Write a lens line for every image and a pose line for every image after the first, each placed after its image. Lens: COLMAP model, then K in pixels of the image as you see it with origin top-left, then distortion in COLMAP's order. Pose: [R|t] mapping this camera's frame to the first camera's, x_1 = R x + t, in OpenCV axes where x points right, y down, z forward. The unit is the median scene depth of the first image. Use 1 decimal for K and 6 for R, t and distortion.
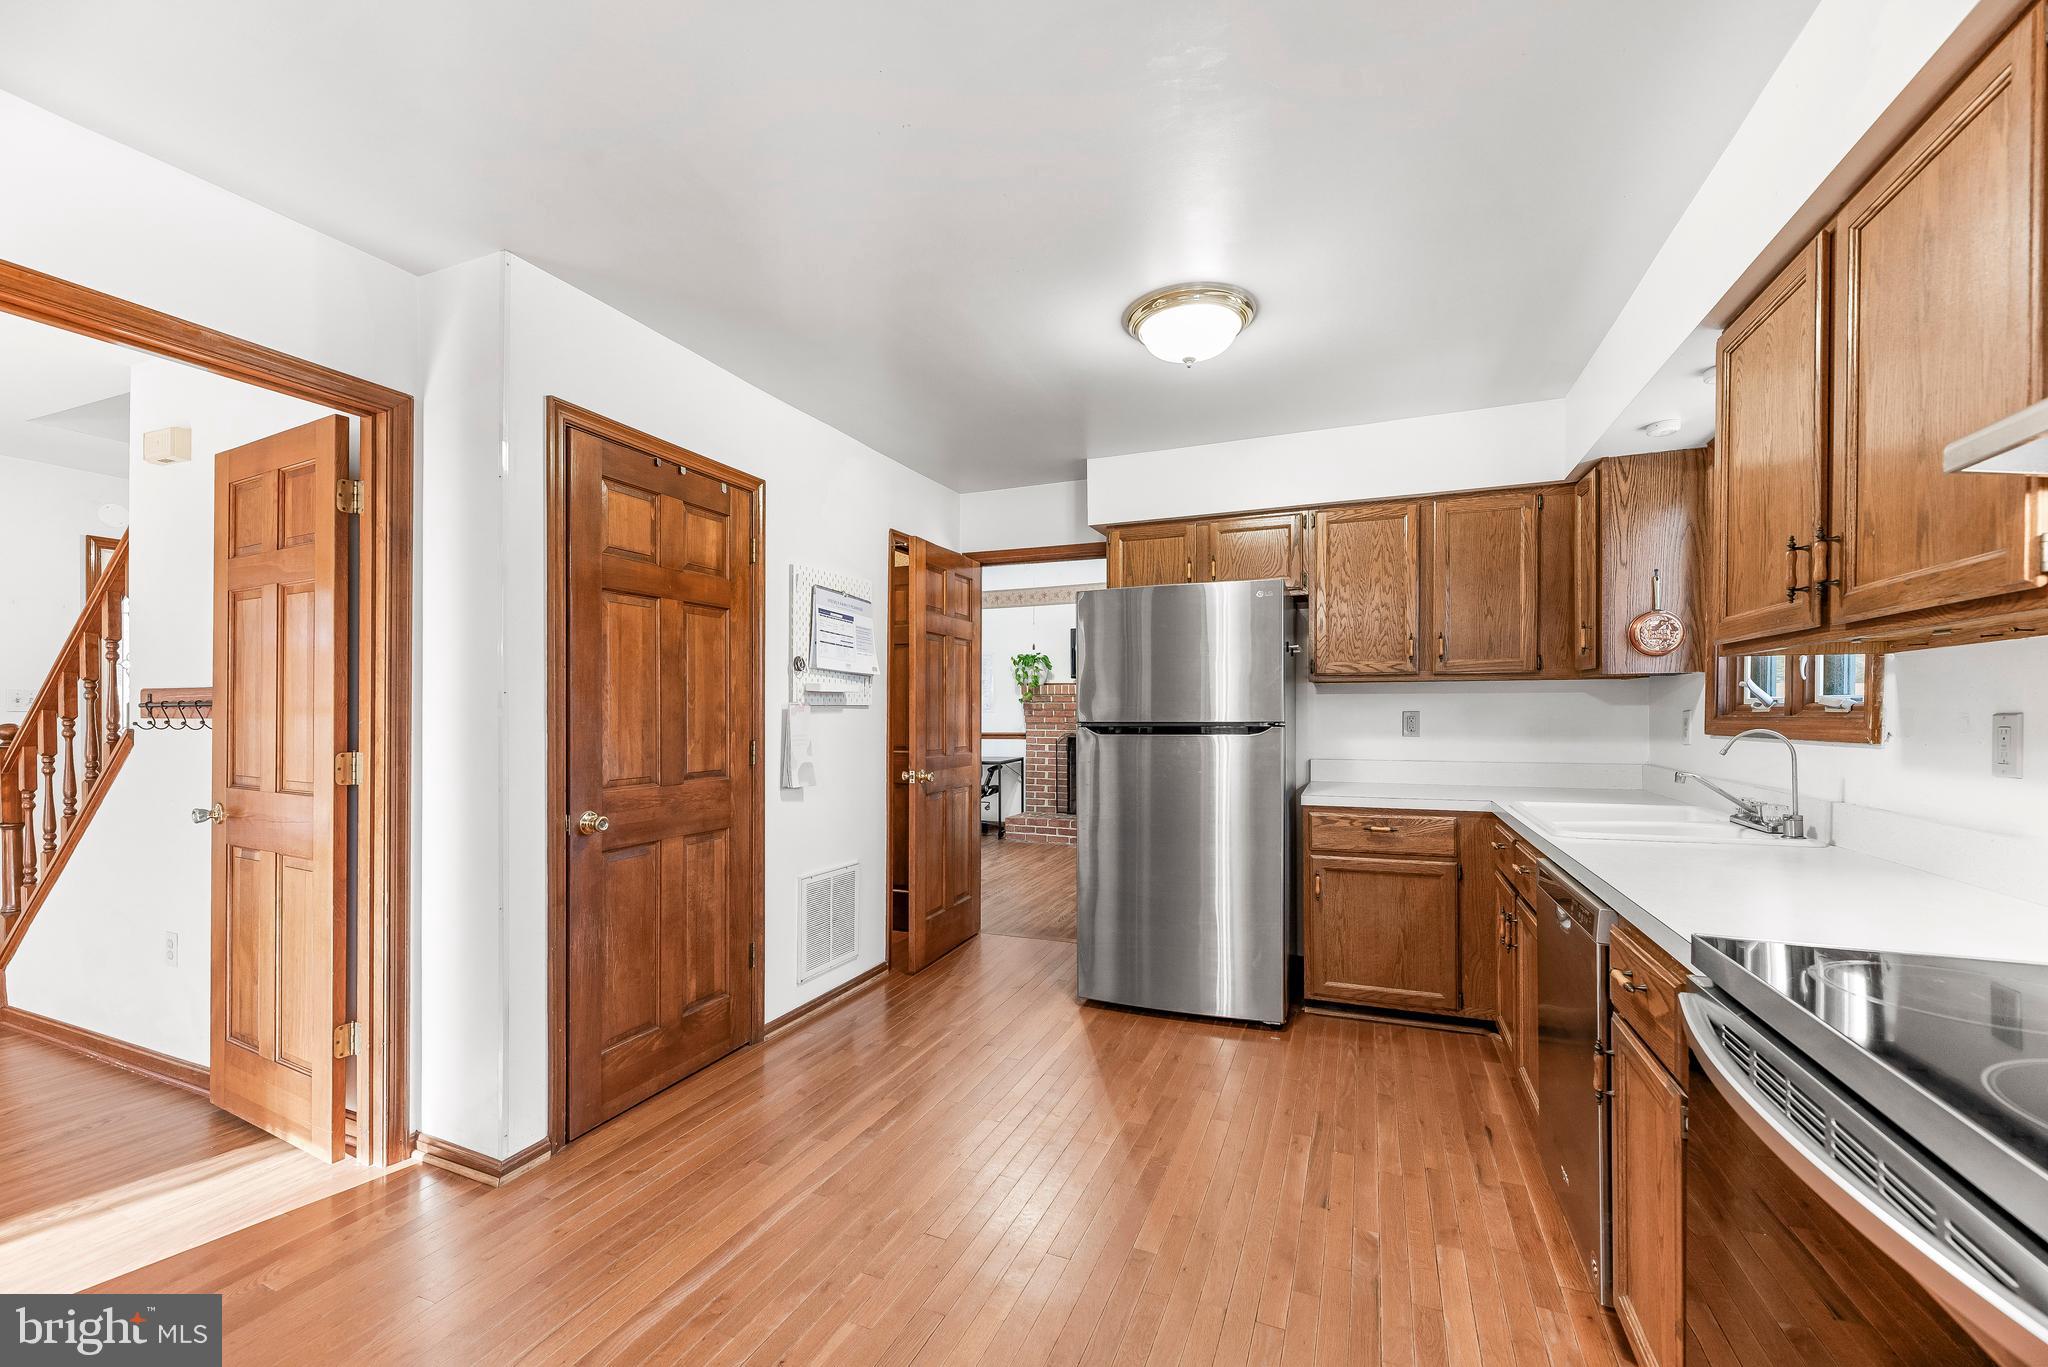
lens RADIAL K [[832.8, 0, 1013.5], [0, 832.8, 708.0], [0, 0, 1]] dist [-0.000417, -0.000132]
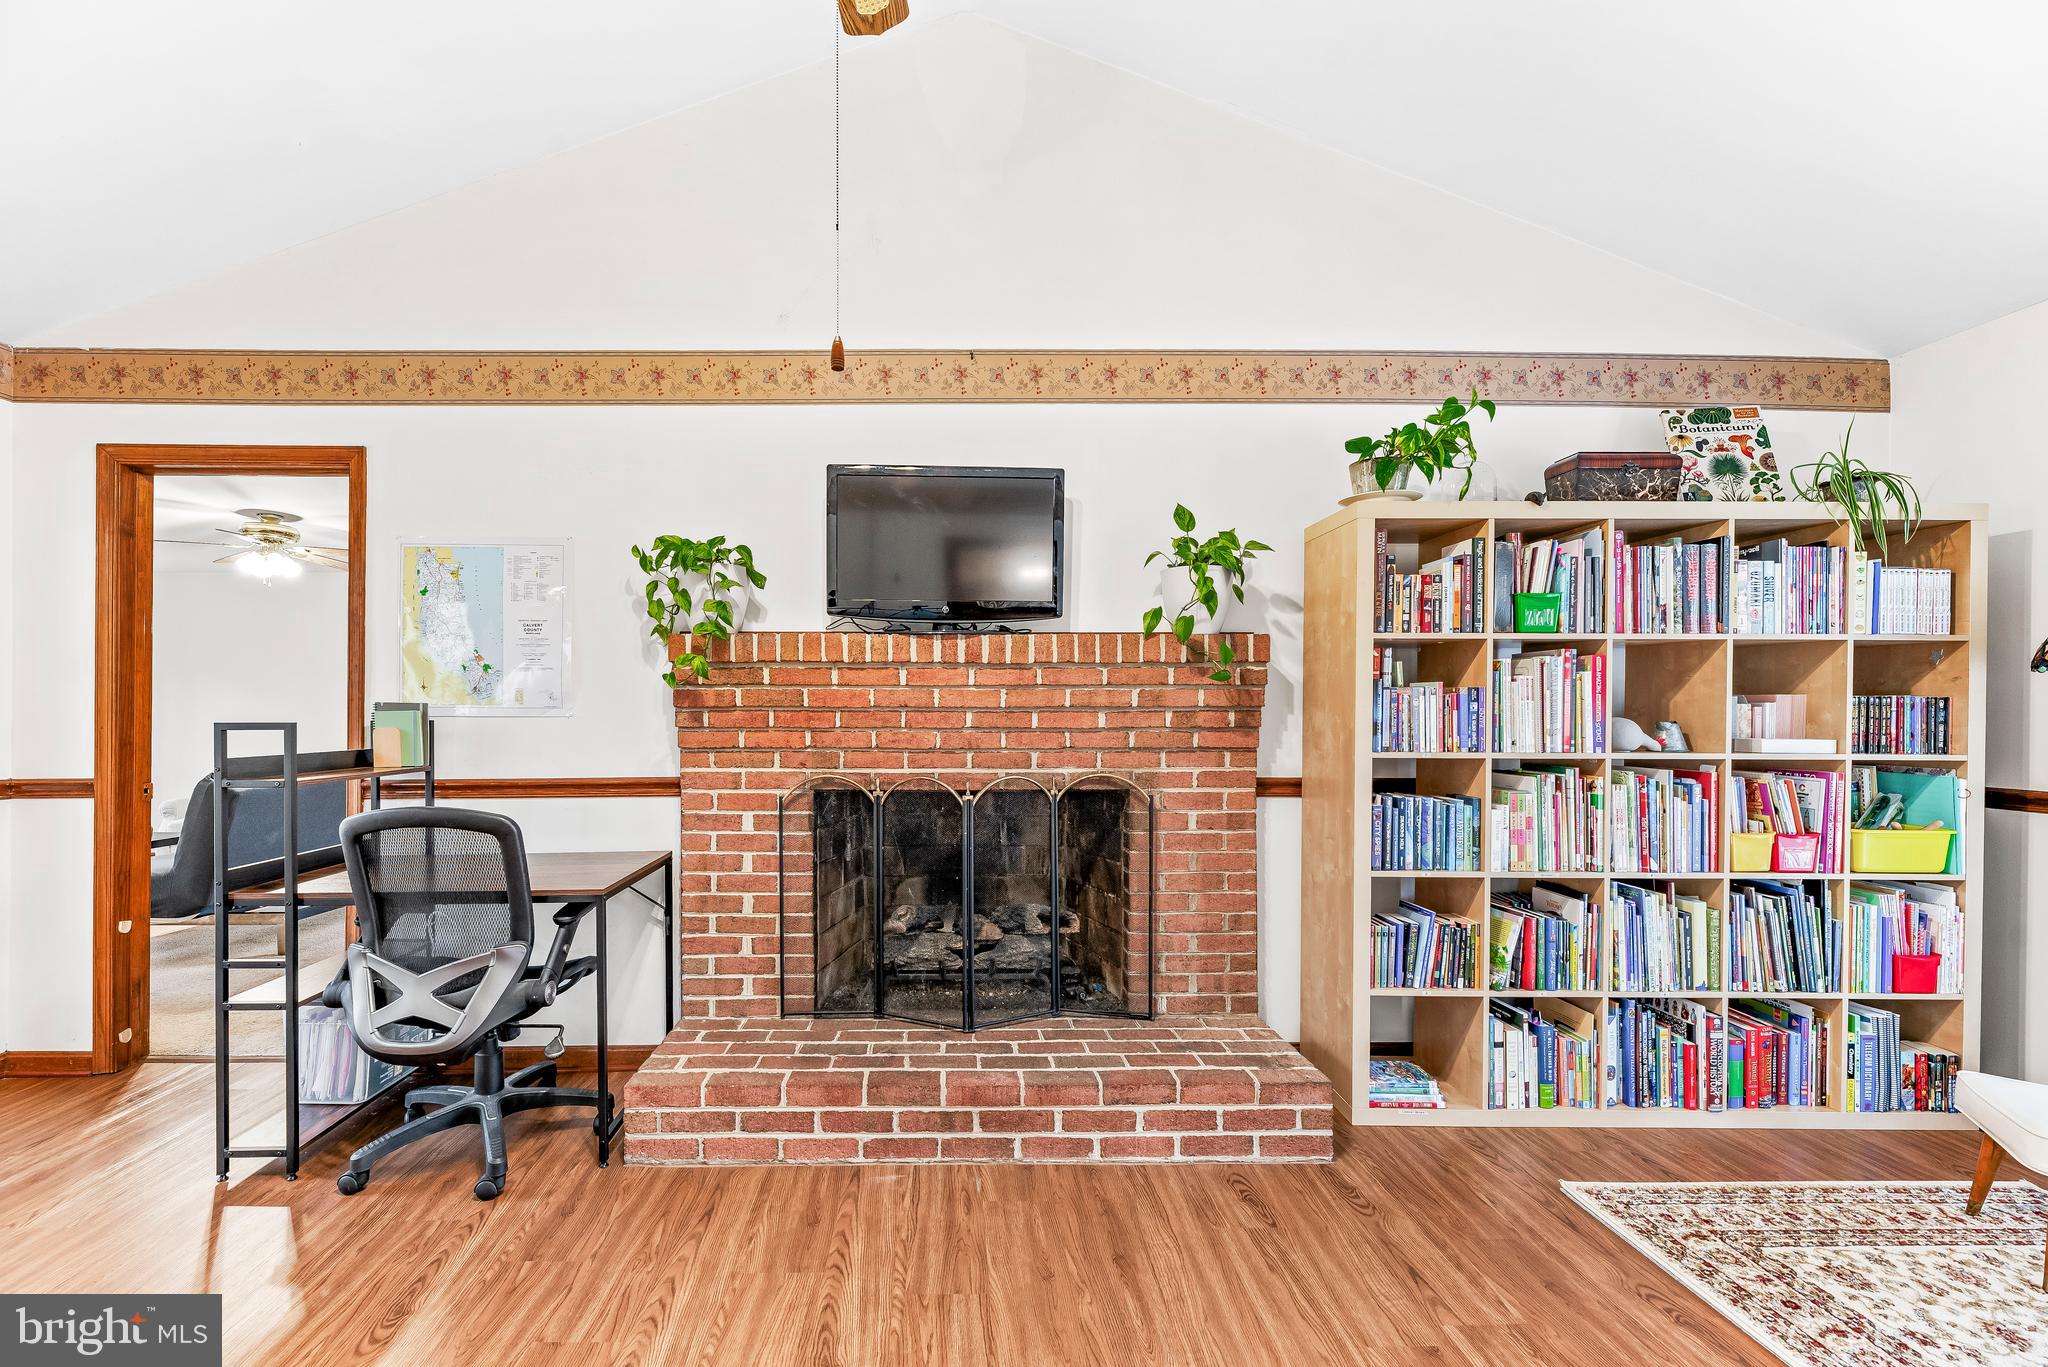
lens RADIAL K [[863.9, 0, 945.1], [0, 863.9, 721.9], [0, 0, 1]] dist [0.001036, 0.000314]
pose [[0.918600, -0.002993, 0.395176, -0.024353], [-0.001614, 0.999935, 0.011325, 0.003625], [-0.395184, -0.011041, 0.918536, 0.652516]]
